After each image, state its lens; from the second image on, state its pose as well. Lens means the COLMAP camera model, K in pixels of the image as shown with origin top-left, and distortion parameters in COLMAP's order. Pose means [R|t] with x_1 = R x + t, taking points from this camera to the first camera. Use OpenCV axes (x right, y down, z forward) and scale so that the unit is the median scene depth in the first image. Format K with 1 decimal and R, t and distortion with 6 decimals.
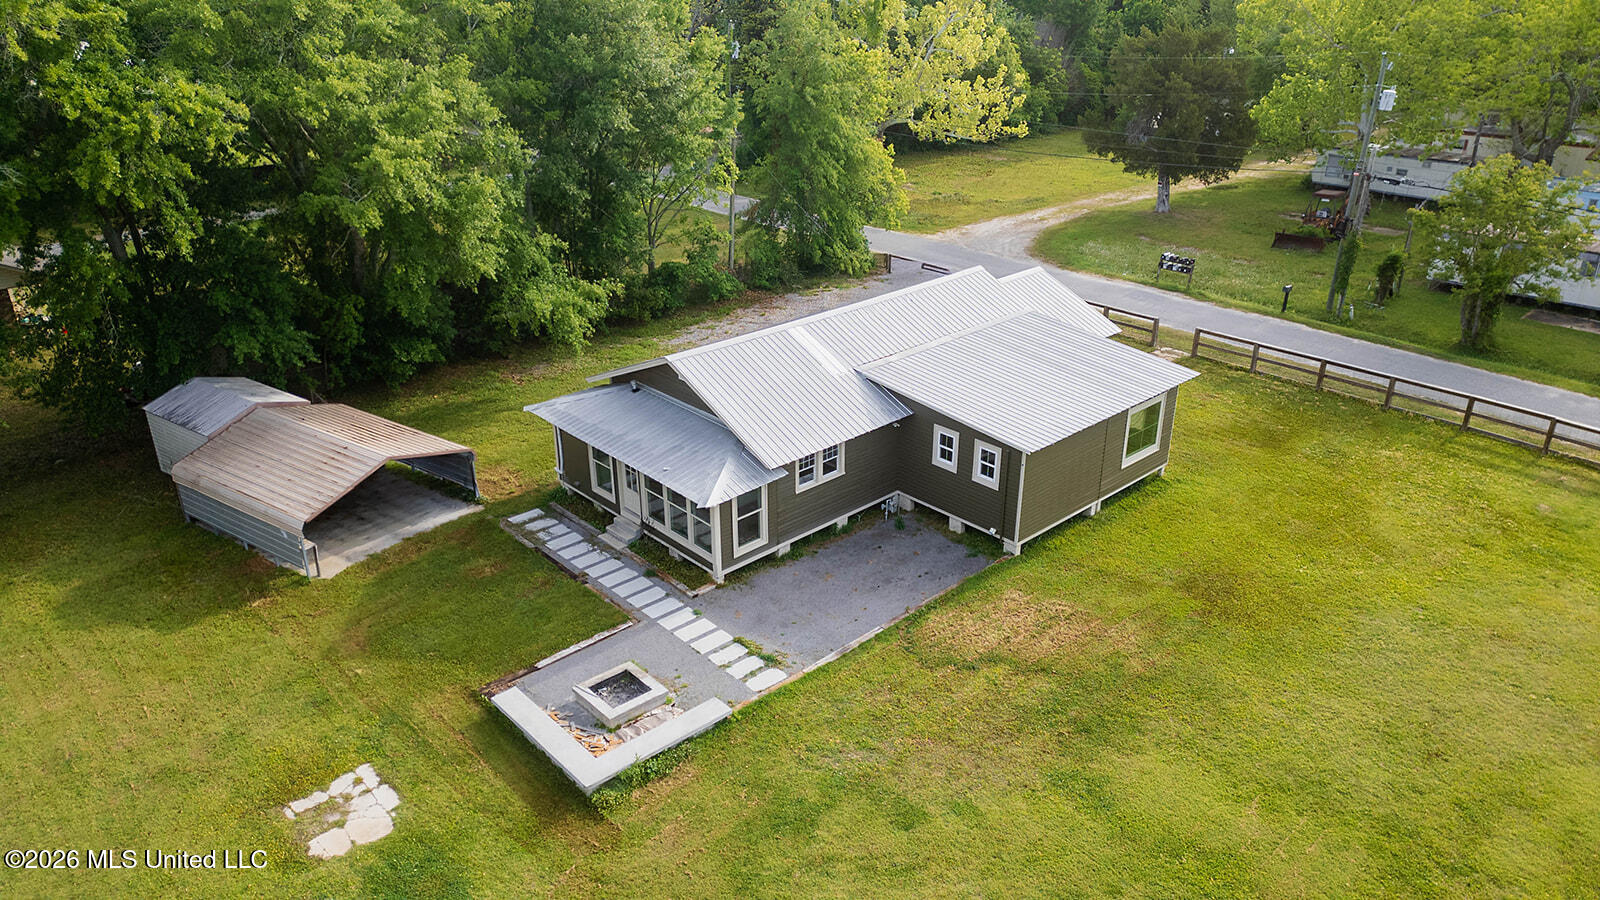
lens RADIAL K [[1157.8, 0, 800.0], [0, 1157.8, 450.0], [0, 0, 1]] dist [0.058376, -0.001023]
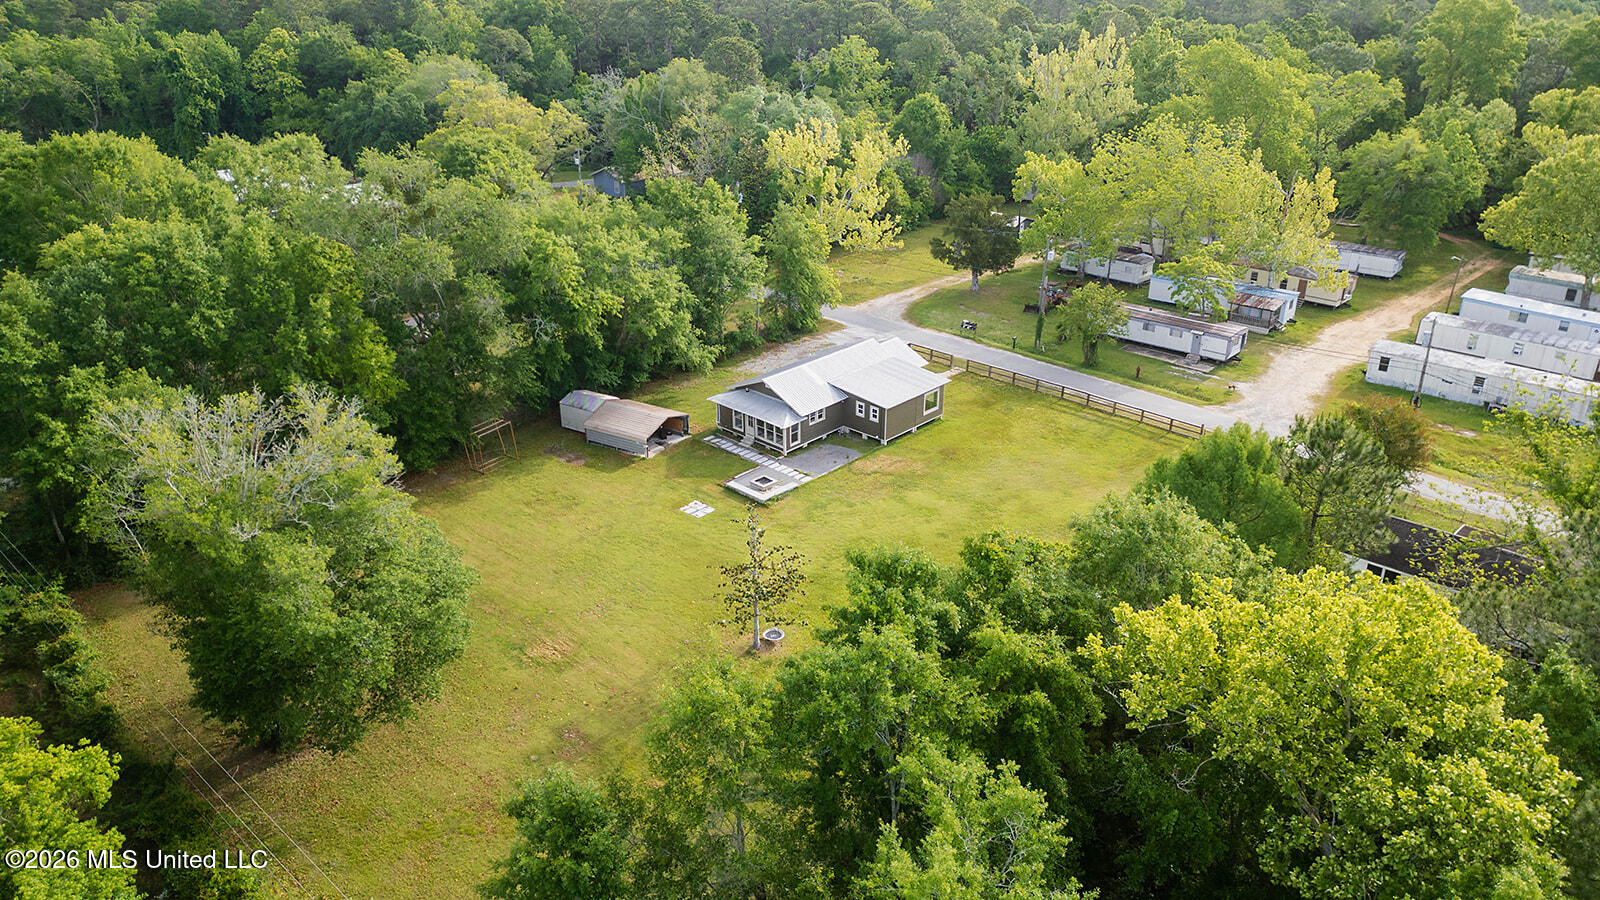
lens RADIAL K [[1157.8, 0, 800.0], [0, 1157.8, 450.0], [0, 0, 1]] dist [0.058376, -0.001023]
pose [[0.997712, -0.026994, 0.061992, -0.197854], [0.026850, 0.999634, 0.003154, 0.084796], [-0.062055, -0.001482, 0.998072, -1.800317]]
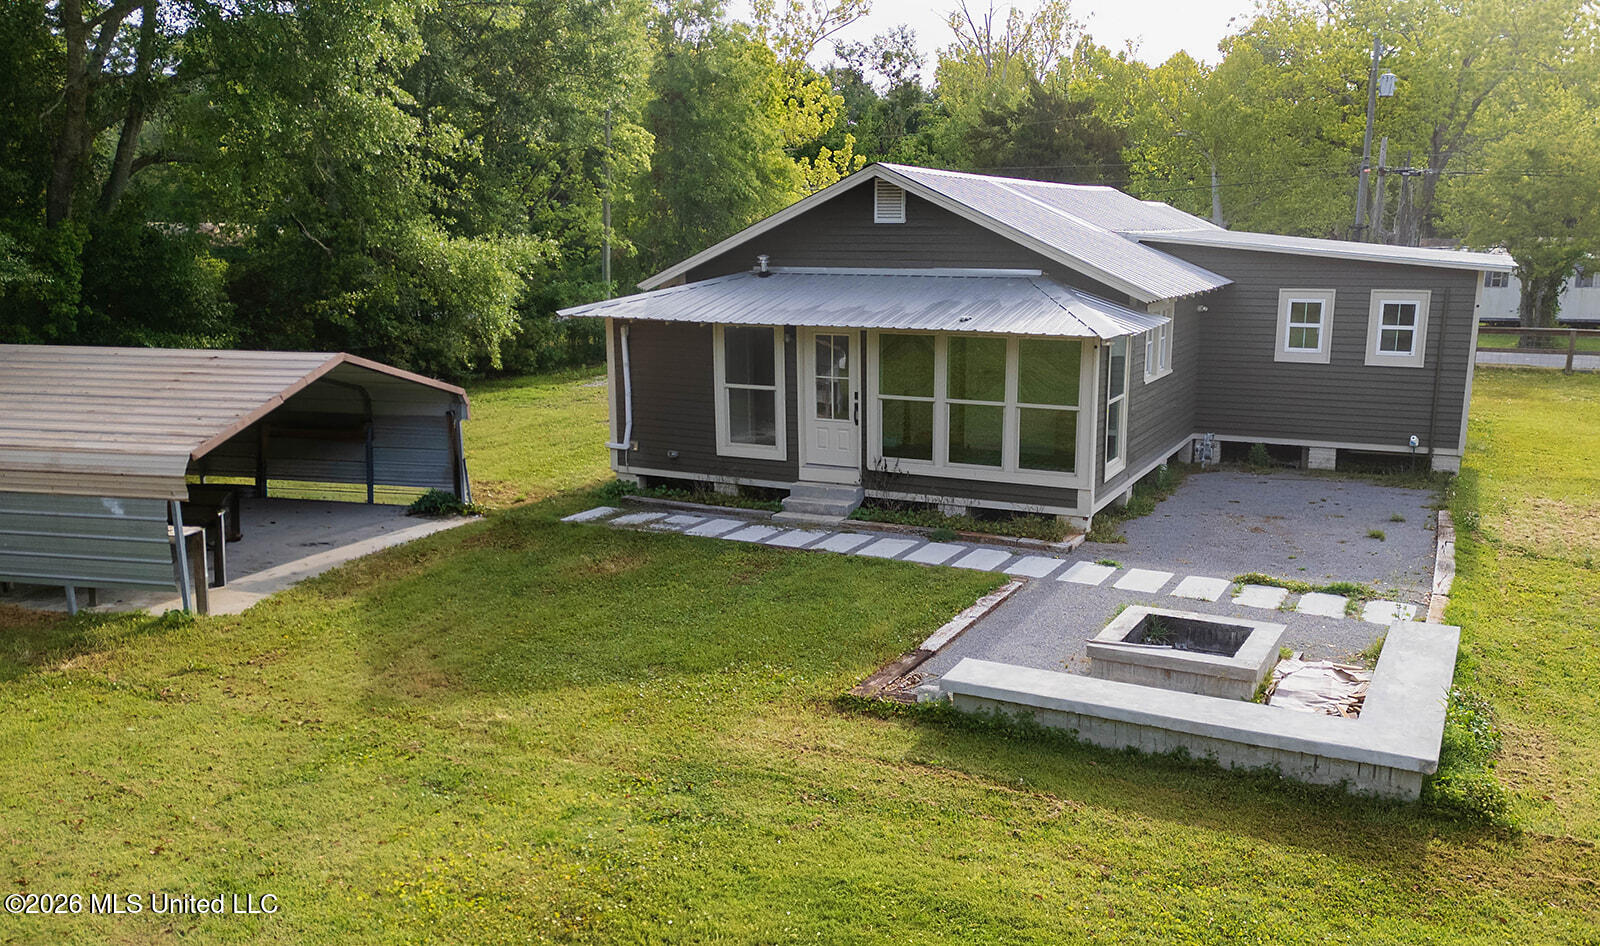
lens RADIAL K [[1335.7, 0, 868.6], [0, 1335.7, 475.6], [0, 0, 1]] dist [0.064800, 0.000565]
pose [[0.931293, -0.072326, 0.357018, -0.339080], [0.152750, 0.967297, -0.202494, 0.180000], [-0.330697, 0.243115, 0.911885, 0.448255]]
